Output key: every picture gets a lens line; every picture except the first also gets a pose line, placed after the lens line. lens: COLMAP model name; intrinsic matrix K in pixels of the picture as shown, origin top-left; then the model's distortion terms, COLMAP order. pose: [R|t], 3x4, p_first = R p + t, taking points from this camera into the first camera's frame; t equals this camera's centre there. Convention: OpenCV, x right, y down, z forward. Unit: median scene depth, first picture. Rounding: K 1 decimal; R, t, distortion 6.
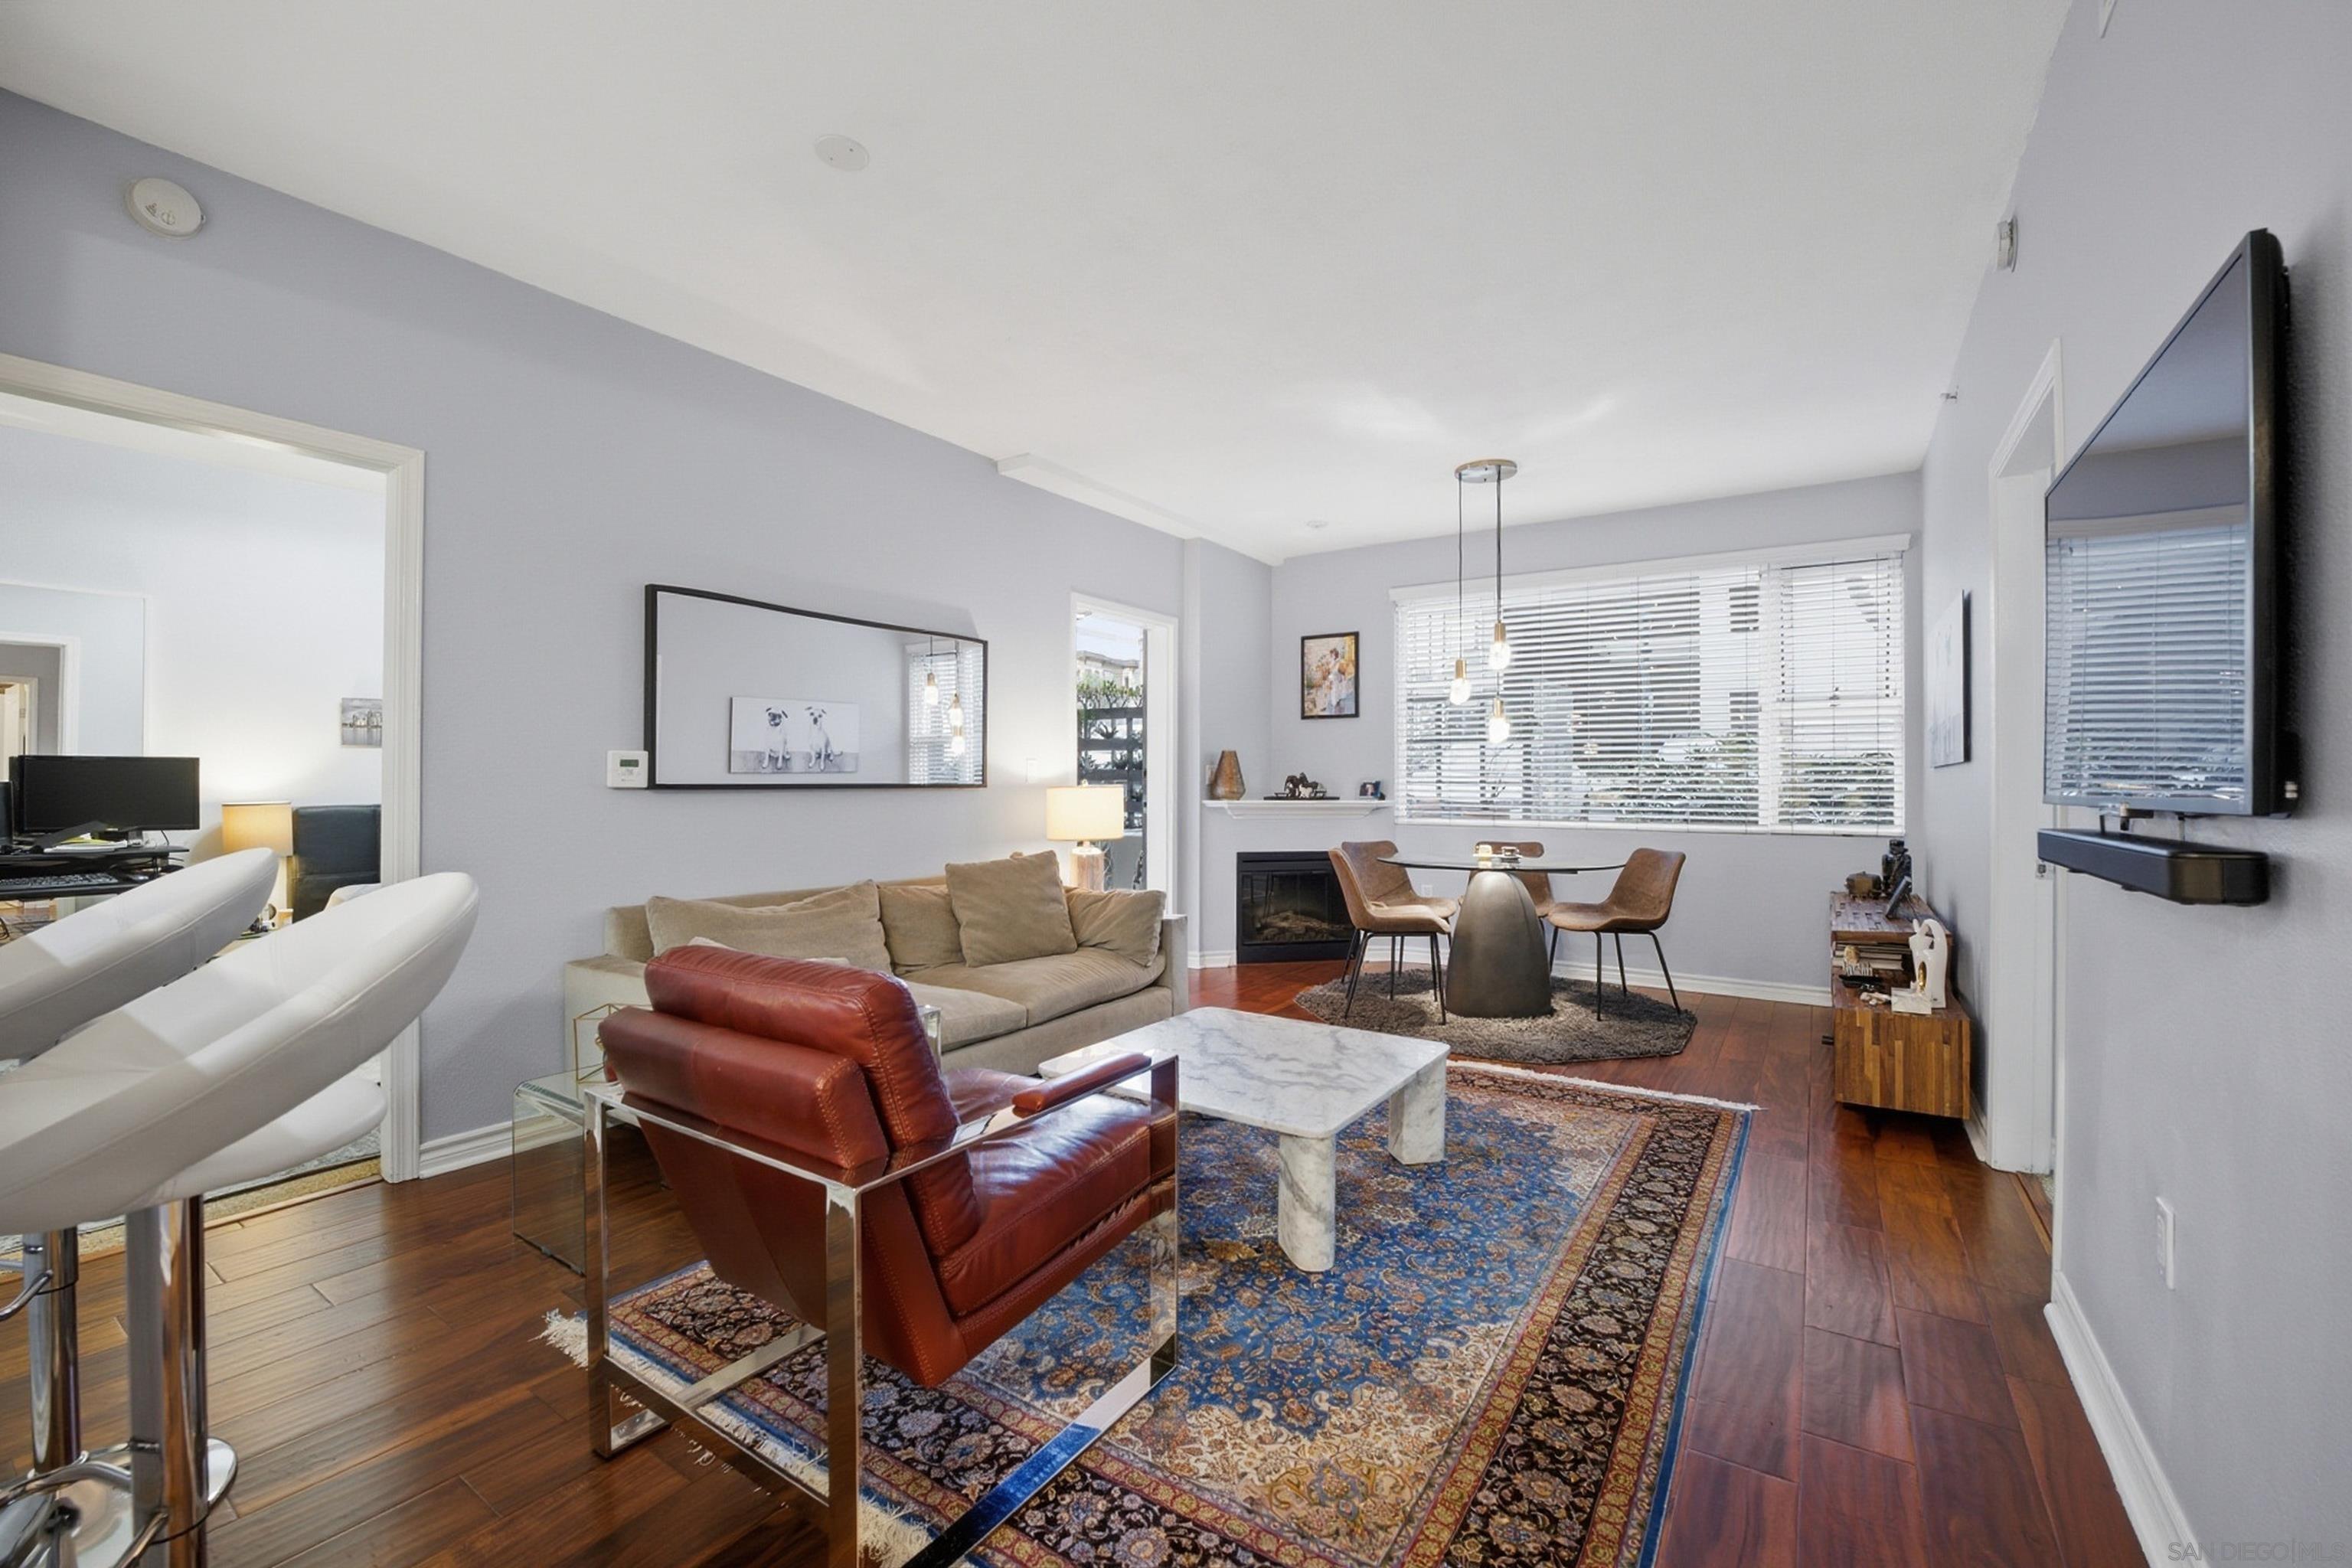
lens RADIAL K [[967.0, 0, 1179.0], [0, 967.0, 781.1], [0, 0, 1]] dist [-0.021606, 0.000832]
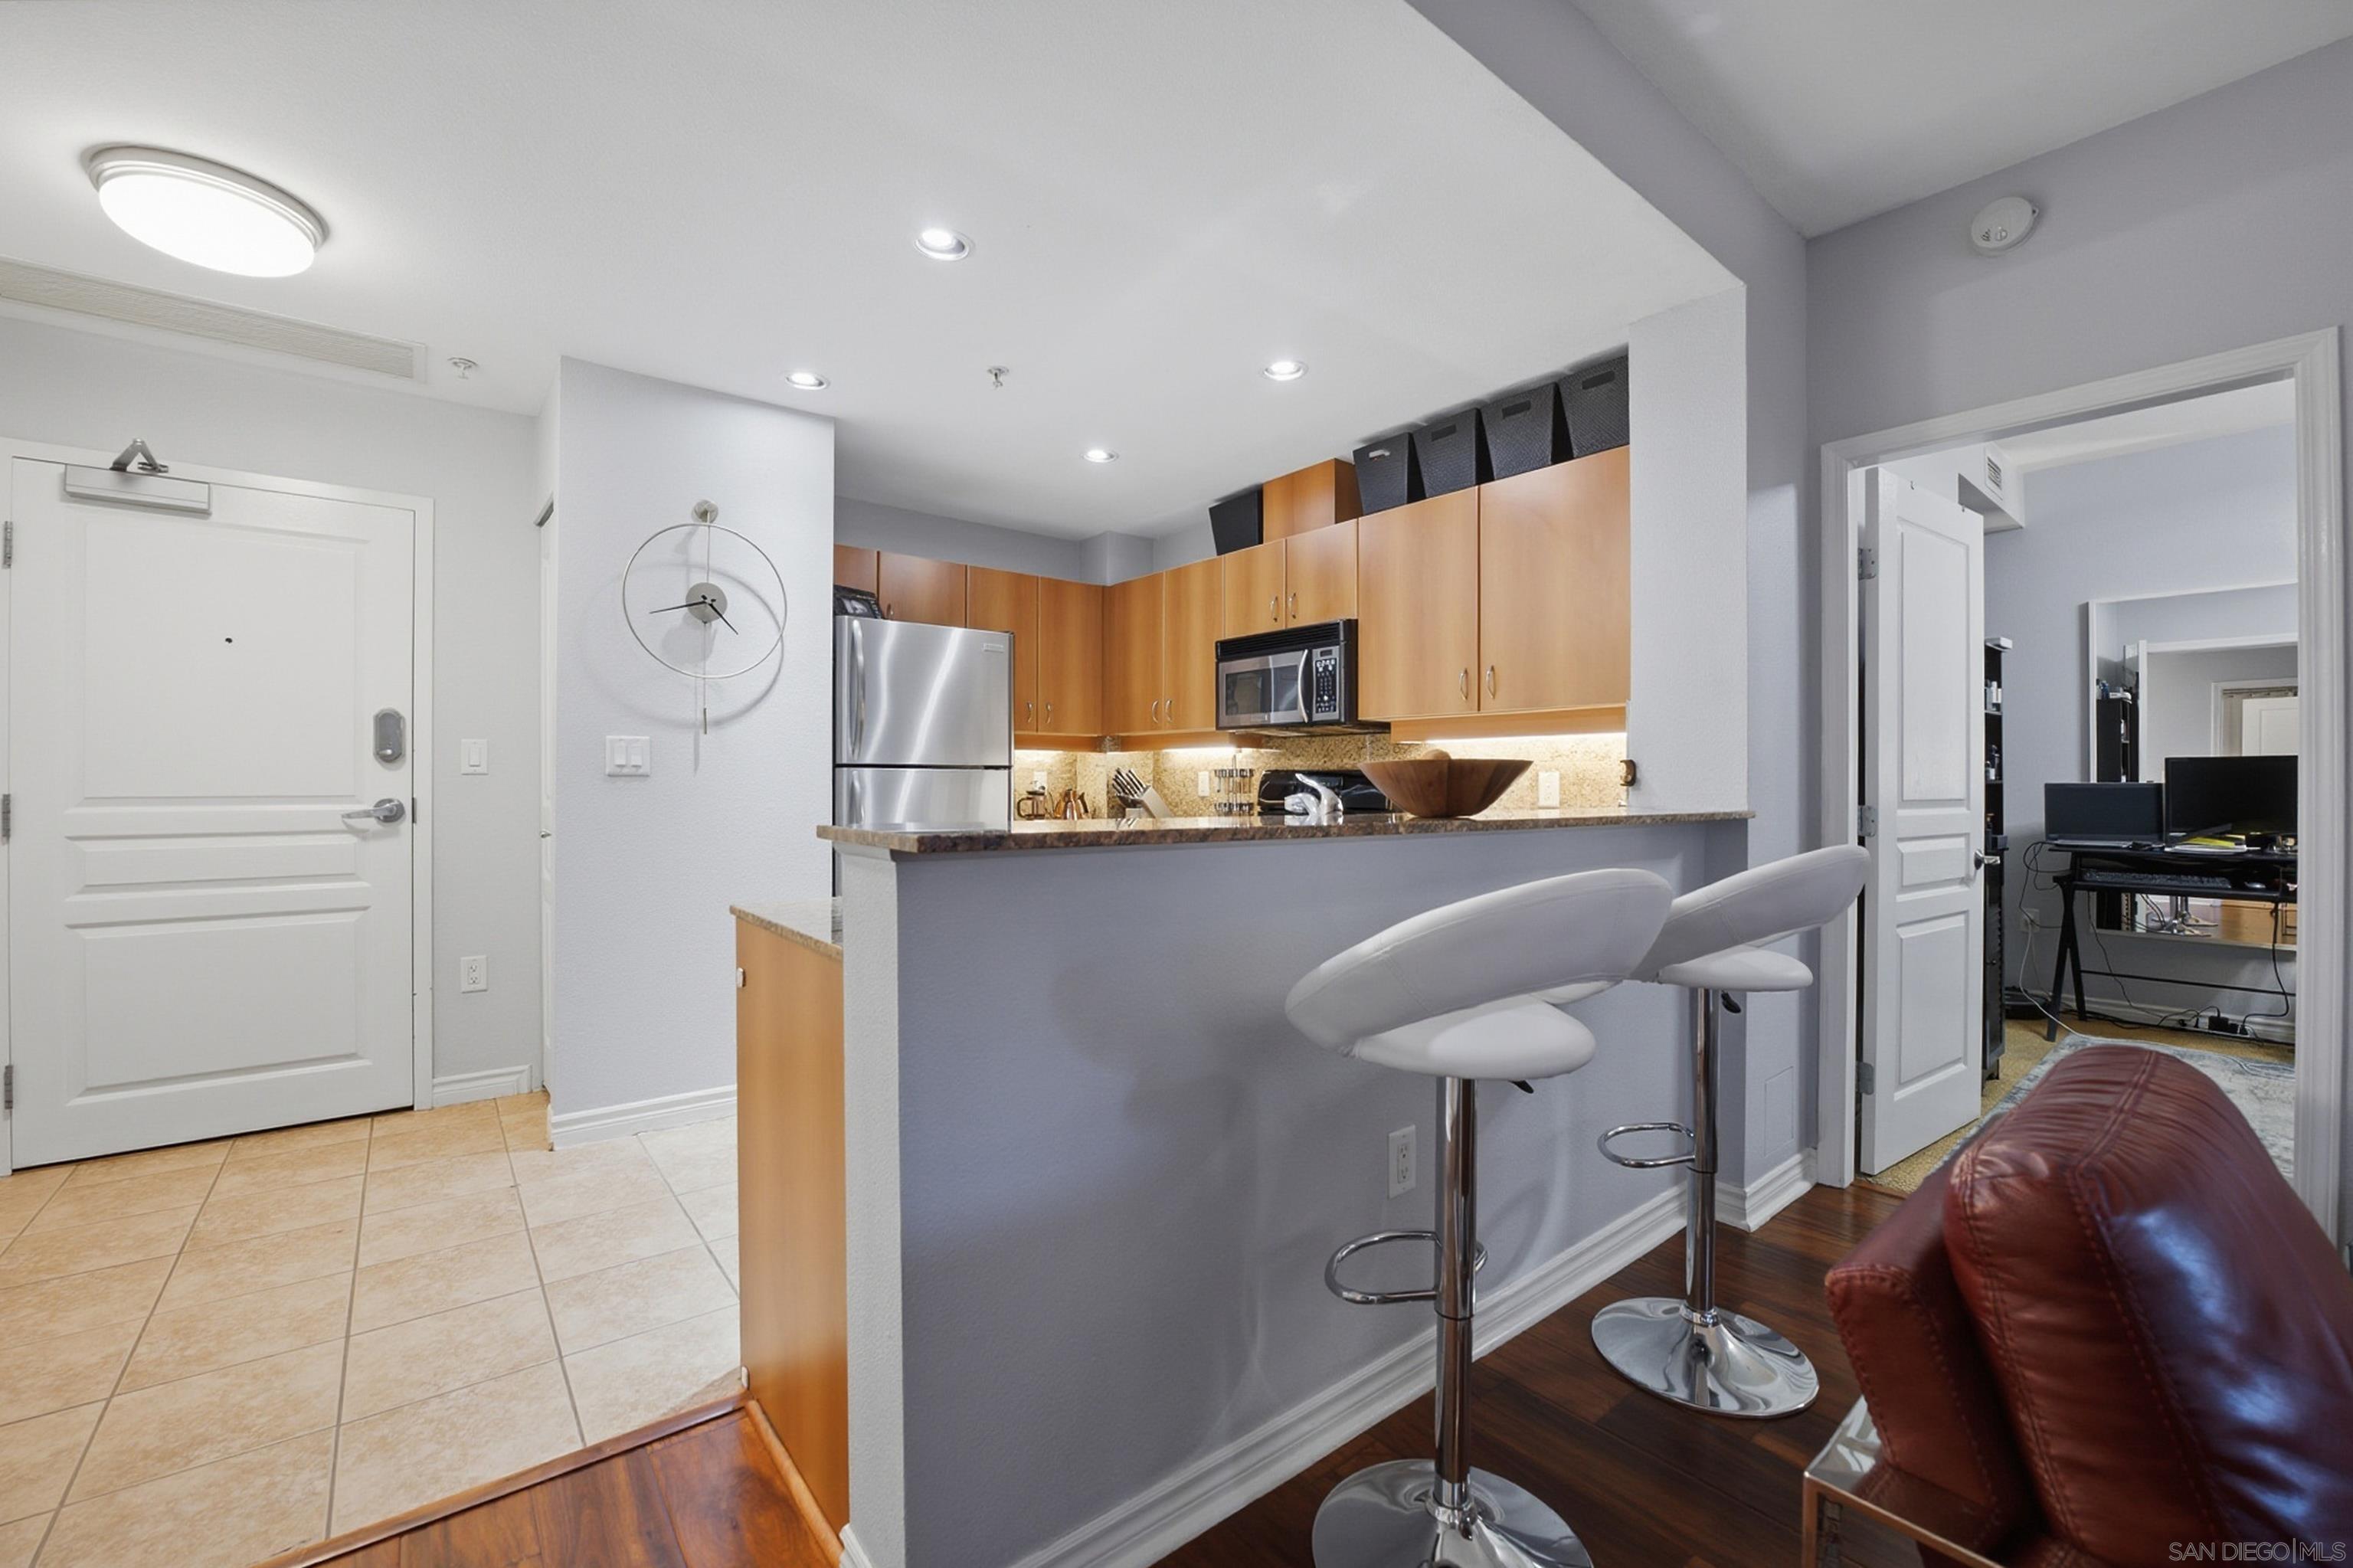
lens RADIAL K [[967.5, 0, 1179.5], [0, 967.5, 781.1], [0, 0, 1]] dist [-0.021606, 0.000832]
pose [[-0.306694, -0.004143, -0.951799, 0.104919], [-0.000329, 0.999991, -0.004246, 0.002813], [0.951808, -0.000989, -0.306693, 0.258680]]
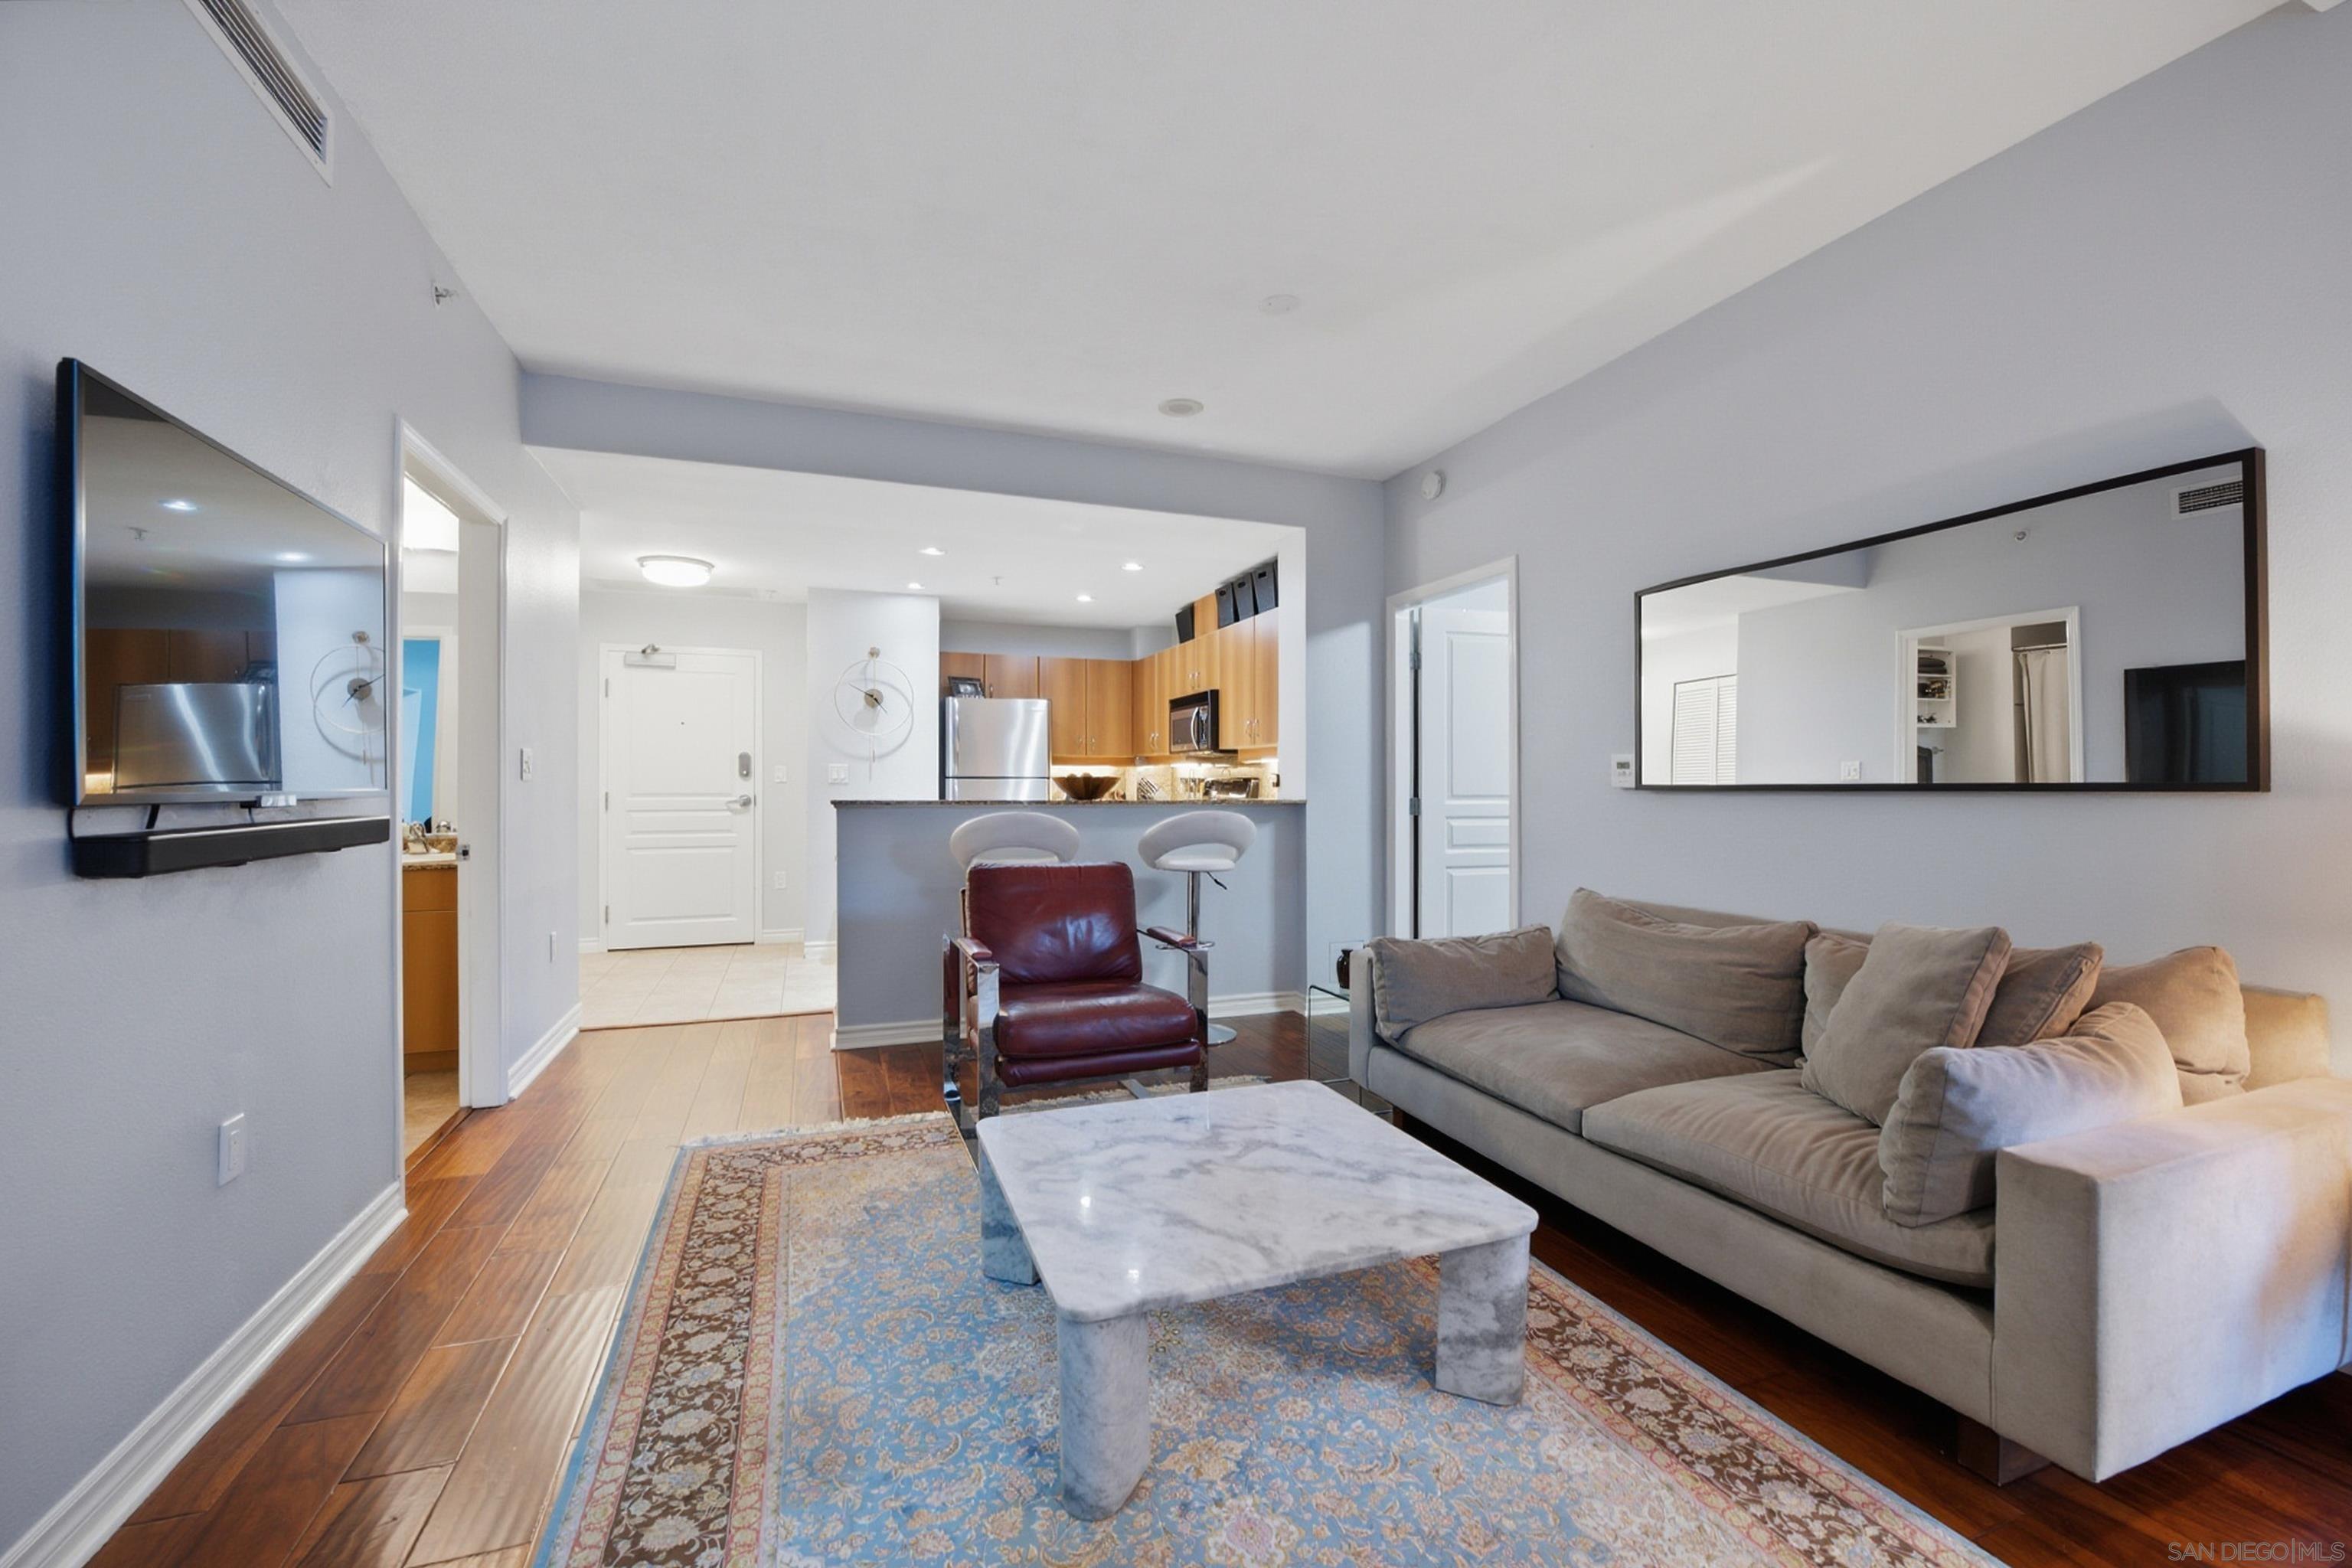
lens RADIAL K [[952.3, 0, 1166.3], [0, 952.3, 785.1], [0, 0, 1]] dist [-0.023179, 0.000180]
pose [[-0.585005, -0.003225, -0.811023, 0.467025], [0.001287, 0.999987, -0.004904, 0.006280], [0.811029, -0.003913, -0.584994, 0.960667]]
